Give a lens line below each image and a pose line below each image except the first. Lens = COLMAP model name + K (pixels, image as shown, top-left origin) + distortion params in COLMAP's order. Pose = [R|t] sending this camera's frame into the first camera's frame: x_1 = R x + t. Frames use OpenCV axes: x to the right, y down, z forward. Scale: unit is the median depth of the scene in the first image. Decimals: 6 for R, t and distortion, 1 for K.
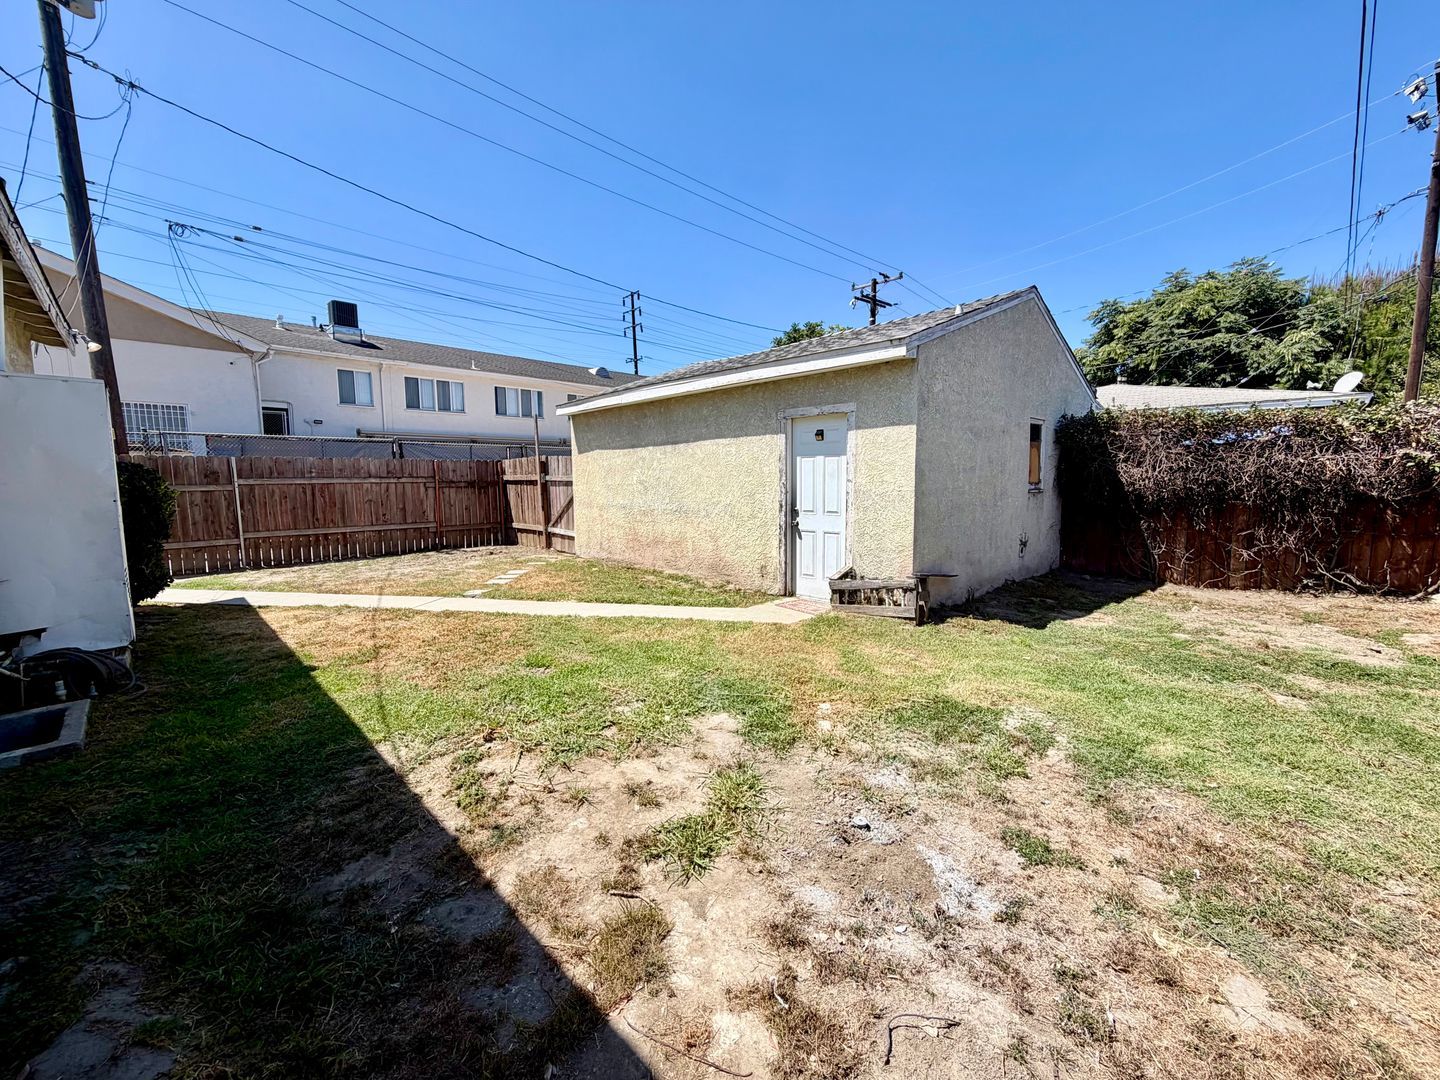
lens RADIAL K [[575.0, 0, 714.6], [0, 575.0, 539.7], [0, 0, 1]] dist [0.002840, -0.000396]
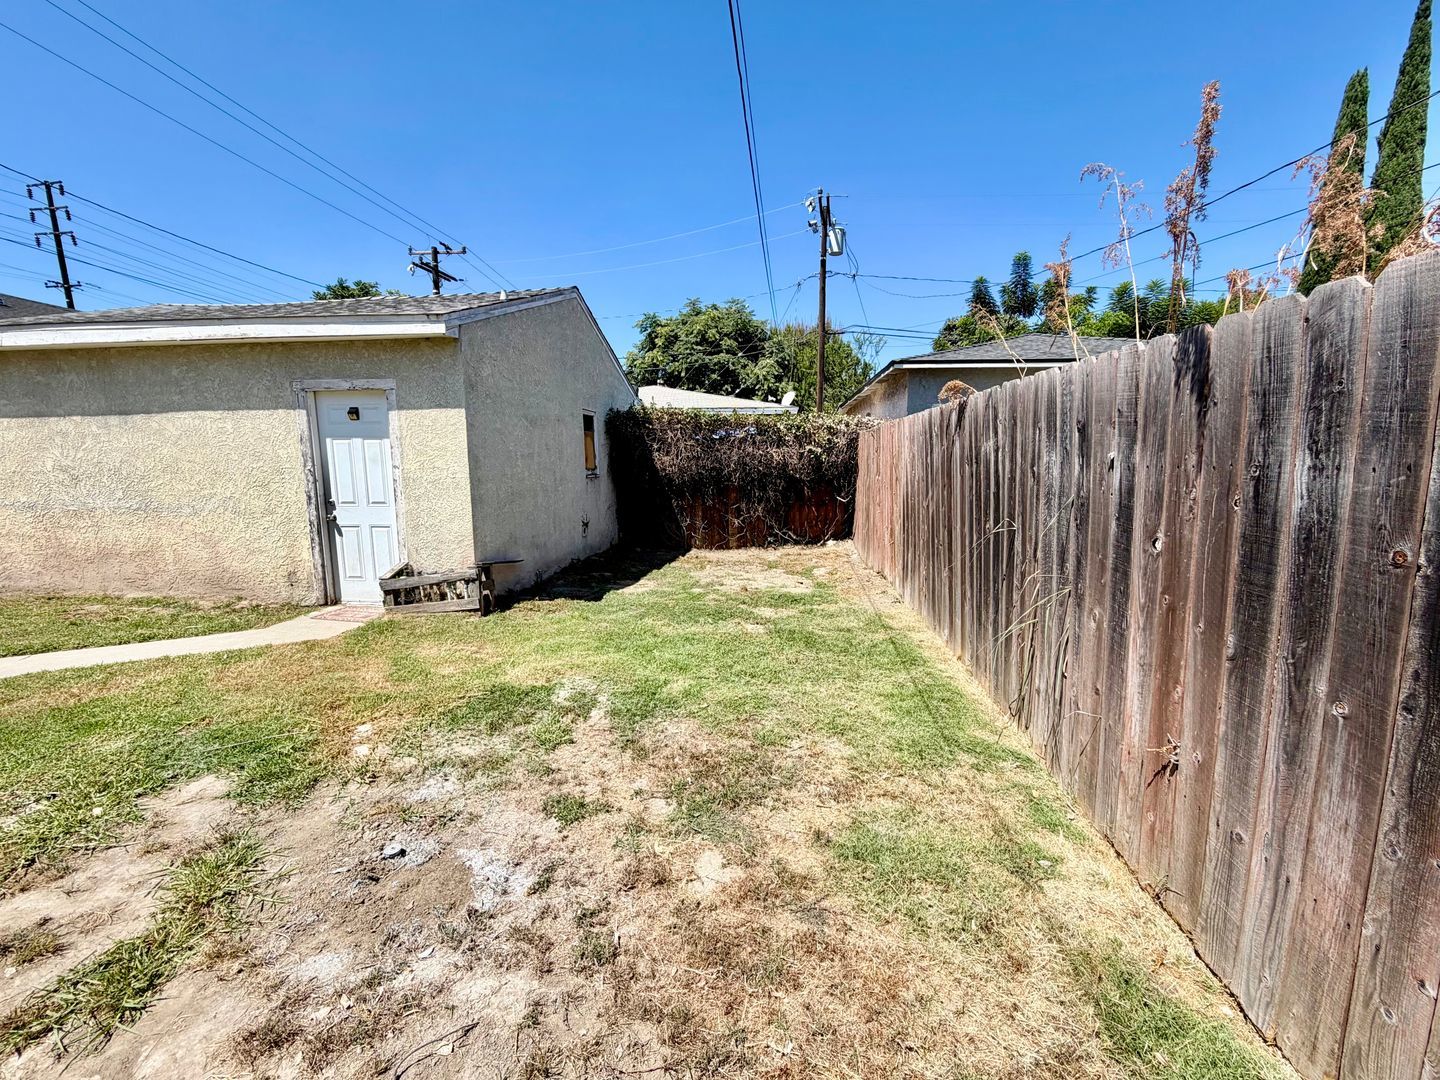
lens RADIAL K [[575.0, 0, 714.6], [0, 575.0, 539.7], [0, 0, 1]] dist [0.002840, -0.000396]
pose [[0.775393, -0.079583, 0.626444, 0.050711], [0.063799, 0.996824, 0.047668, -0.001129], [-0.628247, 0.003004, 0.778008, -0.005841]]
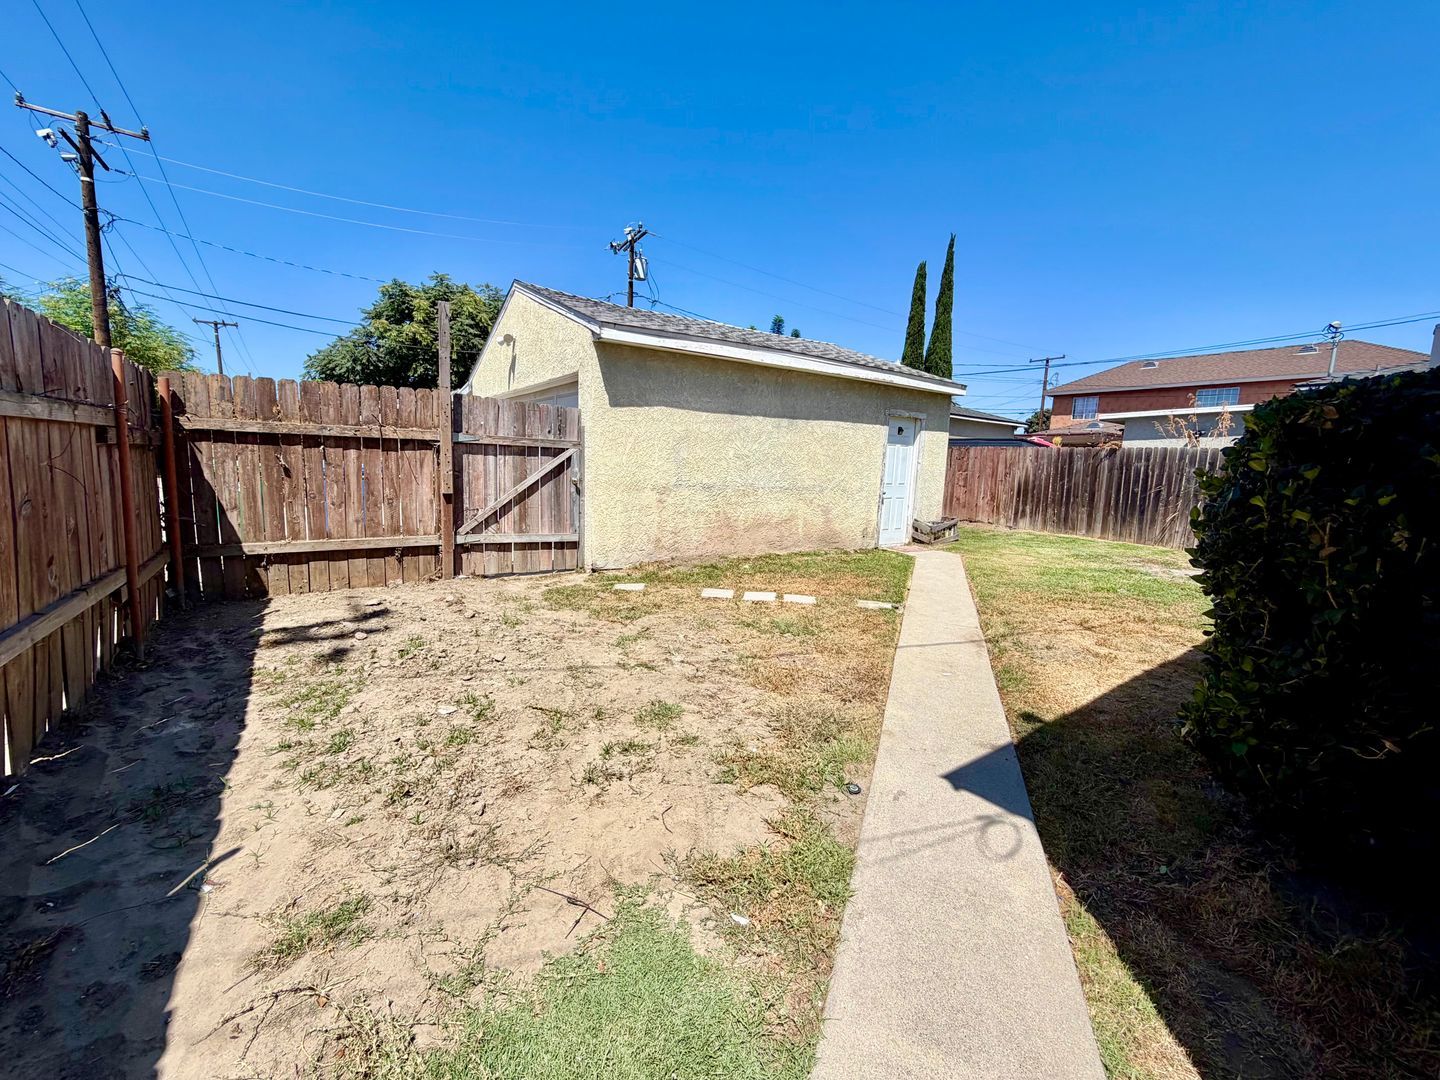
lens RADIAL K [[581.8, 0, 717.2], [0, 581.8, 533.2], [0, 0, 1]] dist [-0.000210, -0.000033]
pose [[0.155281, -0.108709, 0.981871, -1.465953], [0.069484, 0.992667, 0.098915, -0.112023], [-0.985424, 0.052864, 0.161696, 1.340625]]
